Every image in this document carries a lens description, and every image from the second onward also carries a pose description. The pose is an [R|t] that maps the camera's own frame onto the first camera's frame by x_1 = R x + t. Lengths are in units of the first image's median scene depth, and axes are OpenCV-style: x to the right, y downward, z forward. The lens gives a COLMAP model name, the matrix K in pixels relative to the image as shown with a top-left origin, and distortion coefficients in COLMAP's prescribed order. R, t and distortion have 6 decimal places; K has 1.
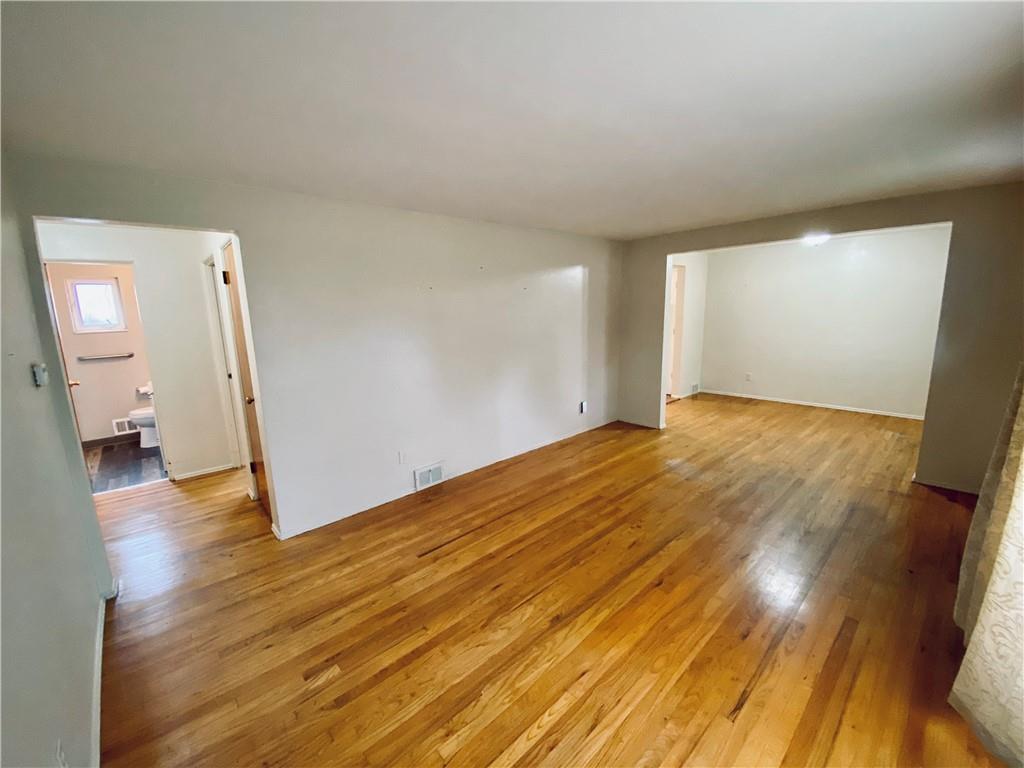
lens RADIAL K [[425.0, 0, 512.0], [0, 425.0, 384.0], [0, 0, 1]] dist [-0.000990, -0.012129]
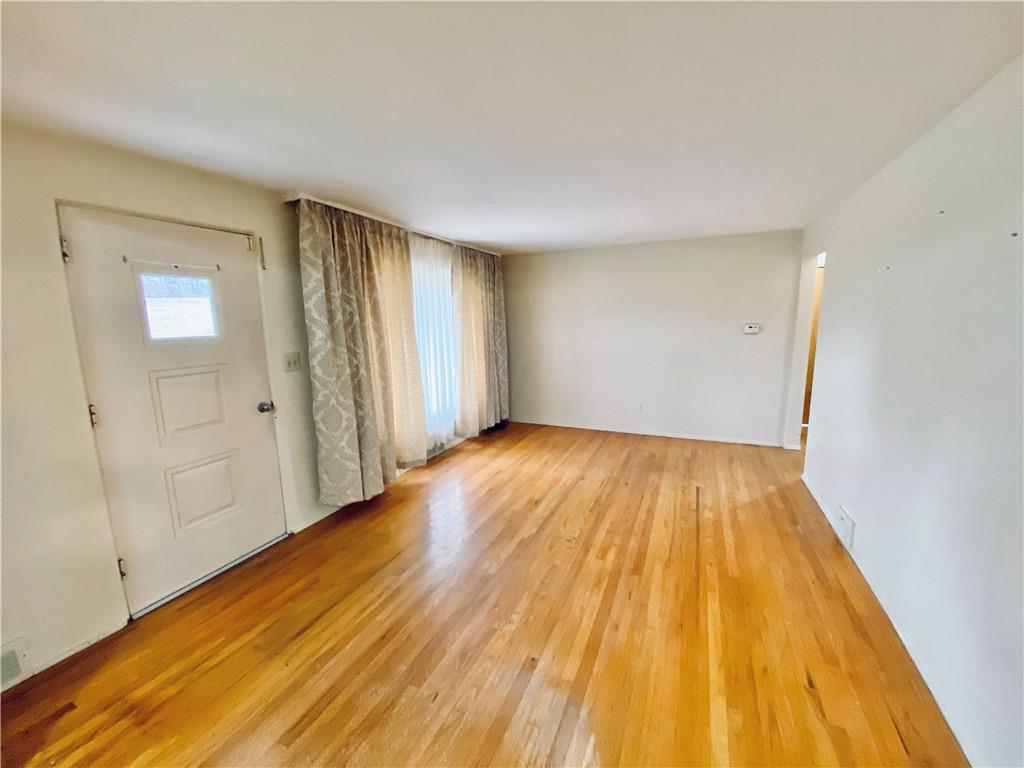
lens RADIAL K [[414.5, 0, 513.2], [0, 414.5, 387.5], [0, 0, 1]] dist [0.024242, -0.021551]
pose [[-0.917255, 0.111258, -0.382446, 0.728524], [-0.027758, 0.940004, 0.340032, -0.306546], [0.397332, 0.322511, -0.859136, 1.628636]]
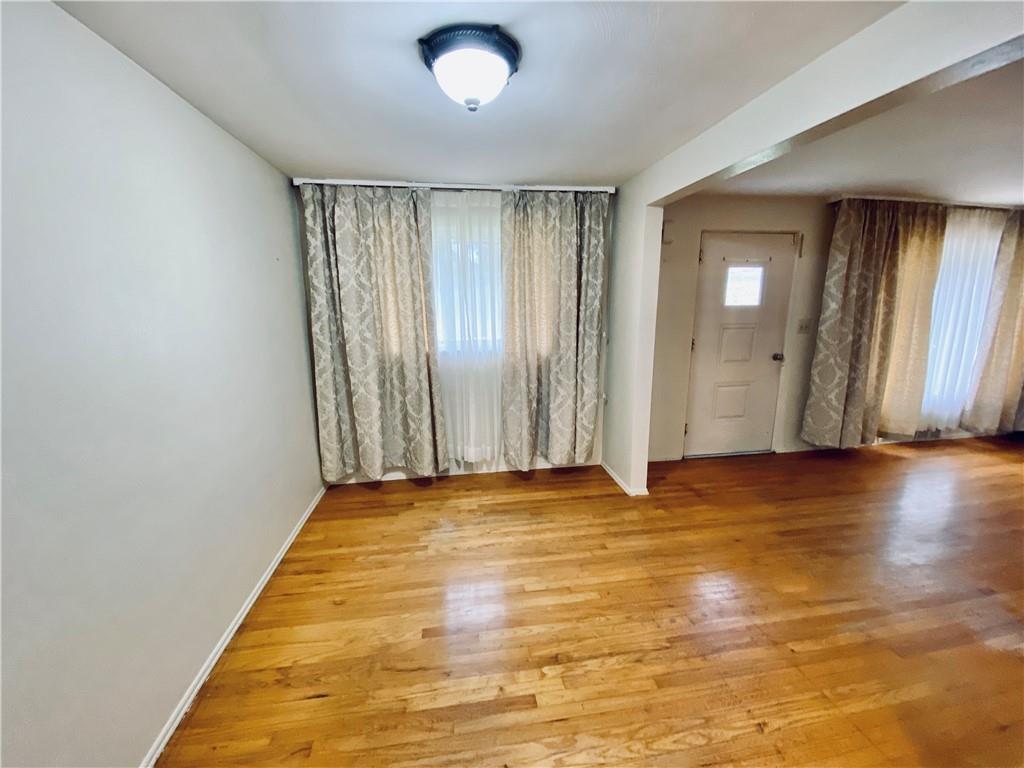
lens RADIAL K [[414.5, 0, 513.2], [0, 414.5, 387.5], [0, 0, 1]] dist [0.024242, -0.021551]
pose [[-0.827686, -0.079098, 0.555589, 0.834791], [0.136083, 0.932181, 0.335441, -0.397136], [-0.544442, 0.353246, -0.760789, 2.105797]]
